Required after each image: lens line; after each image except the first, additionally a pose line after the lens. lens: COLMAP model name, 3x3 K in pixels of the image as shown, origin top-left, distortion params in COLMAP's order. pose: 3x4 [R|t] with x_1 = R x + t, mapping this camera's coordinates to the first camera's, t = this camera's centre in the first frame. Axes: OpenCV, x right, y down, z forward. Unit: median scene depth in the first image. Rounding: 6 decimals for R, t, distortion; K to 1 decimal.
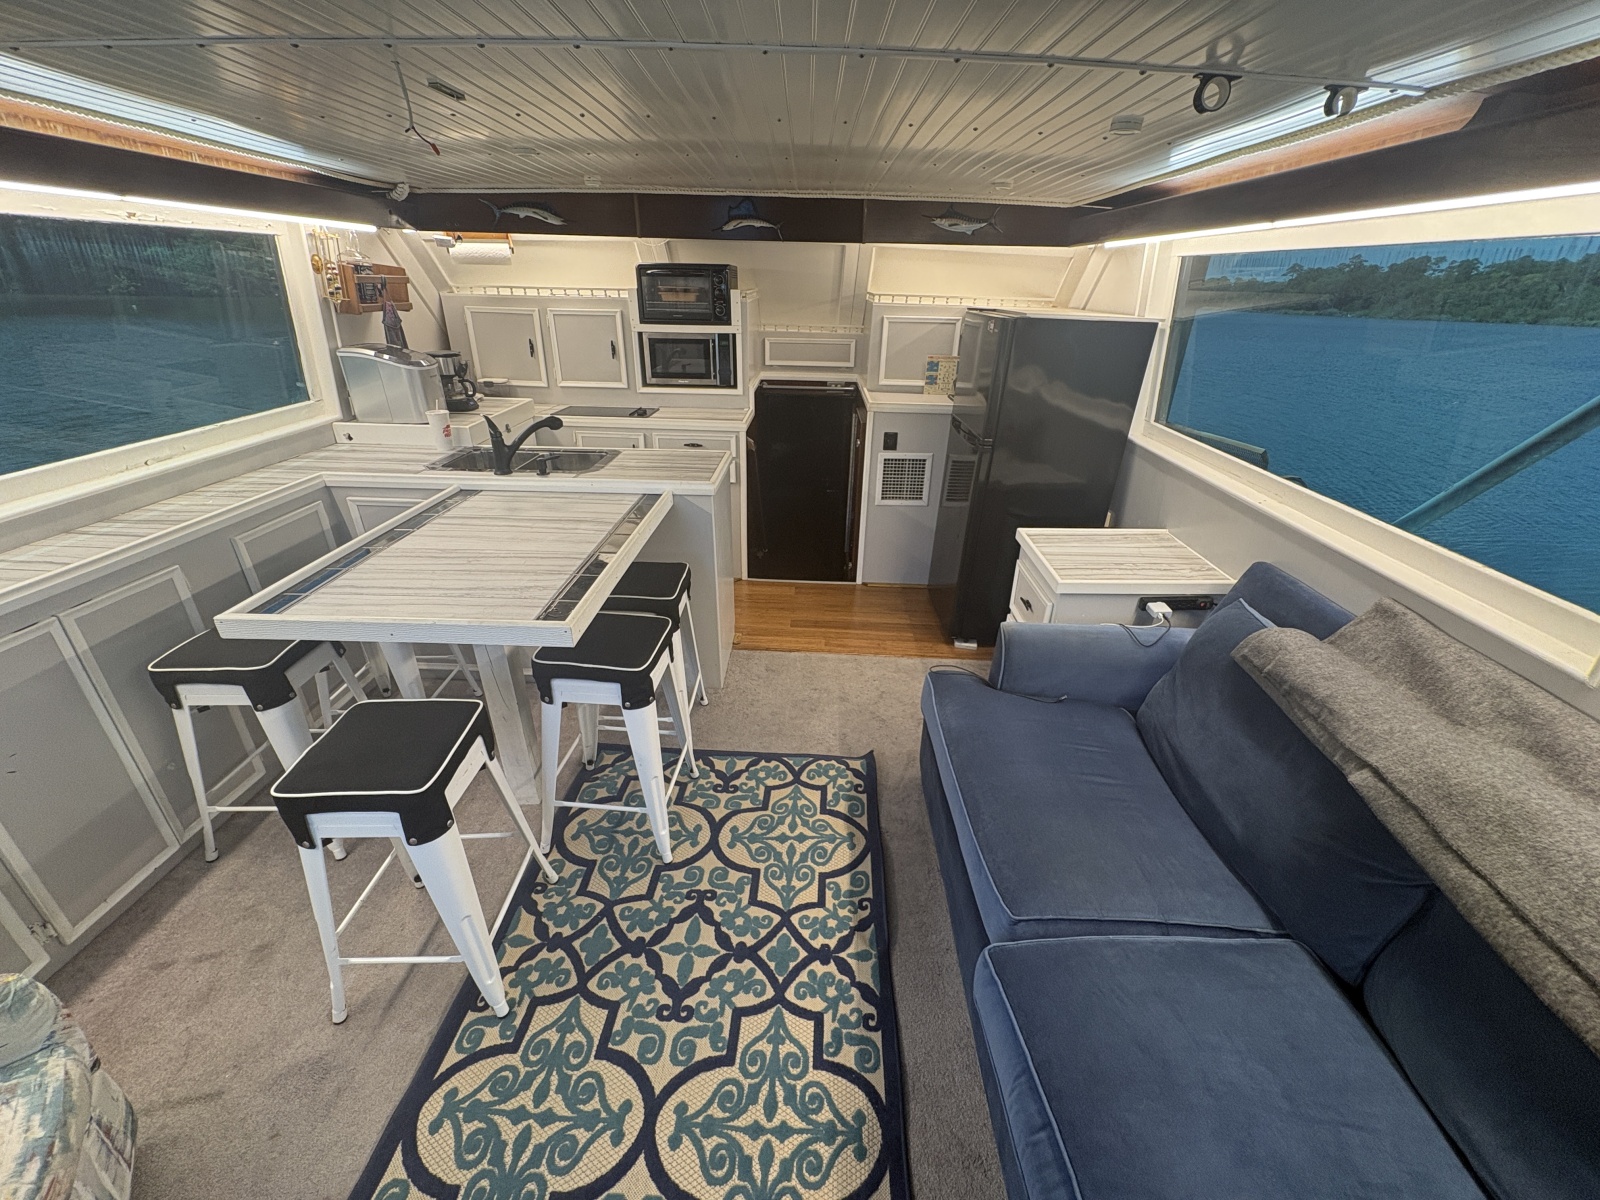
lens RADIAL K [[640.9, 0, 800.2], [0, 640.9, 601.5], [0, 0, 1]] dist [0.000993, -0.000050]
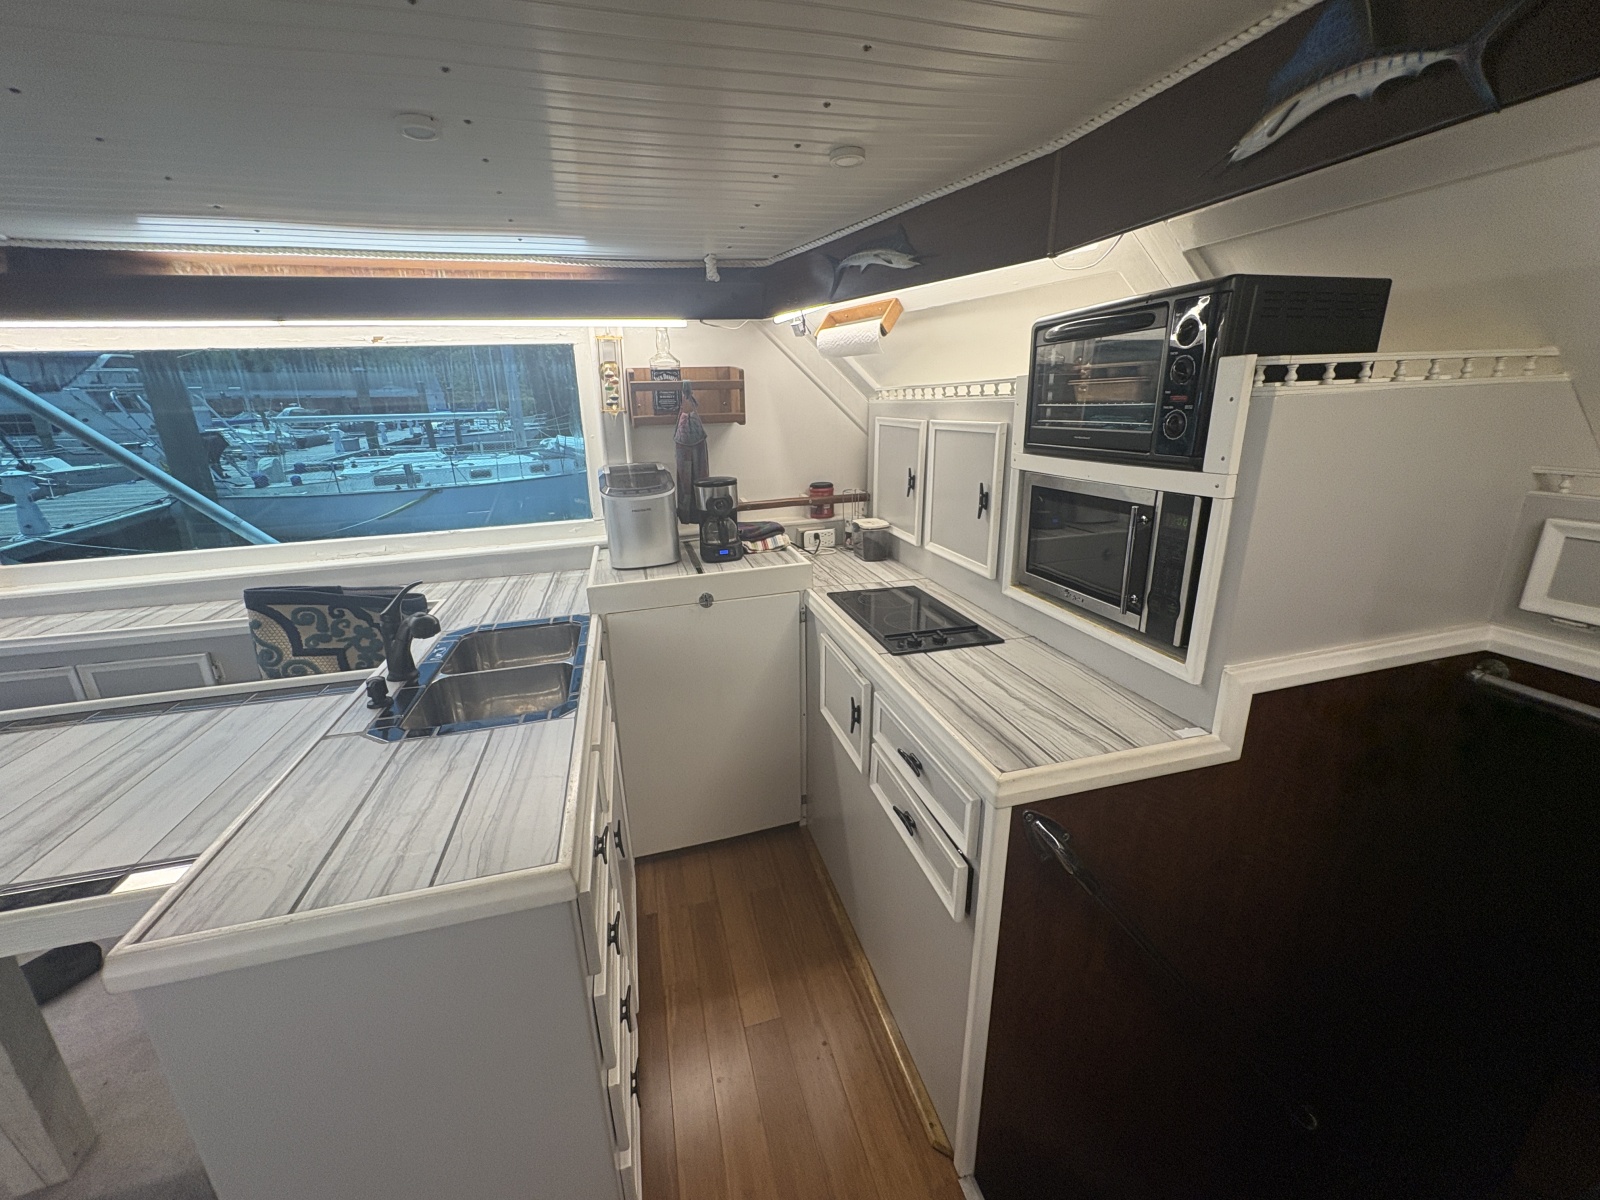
lens RADIAL K [[640.9, 0, 800.2], [0, 640.9, 601.5], [0, 0, 1]] dist [0.000993, -0.000050]
pose [[0.288246, 0.258401, -0.922032, 0.149830], [-0.394791, 0.909323, 0.131419, -0.385014], [0.872384, 0.326129, 0.364124, 0.843585]]
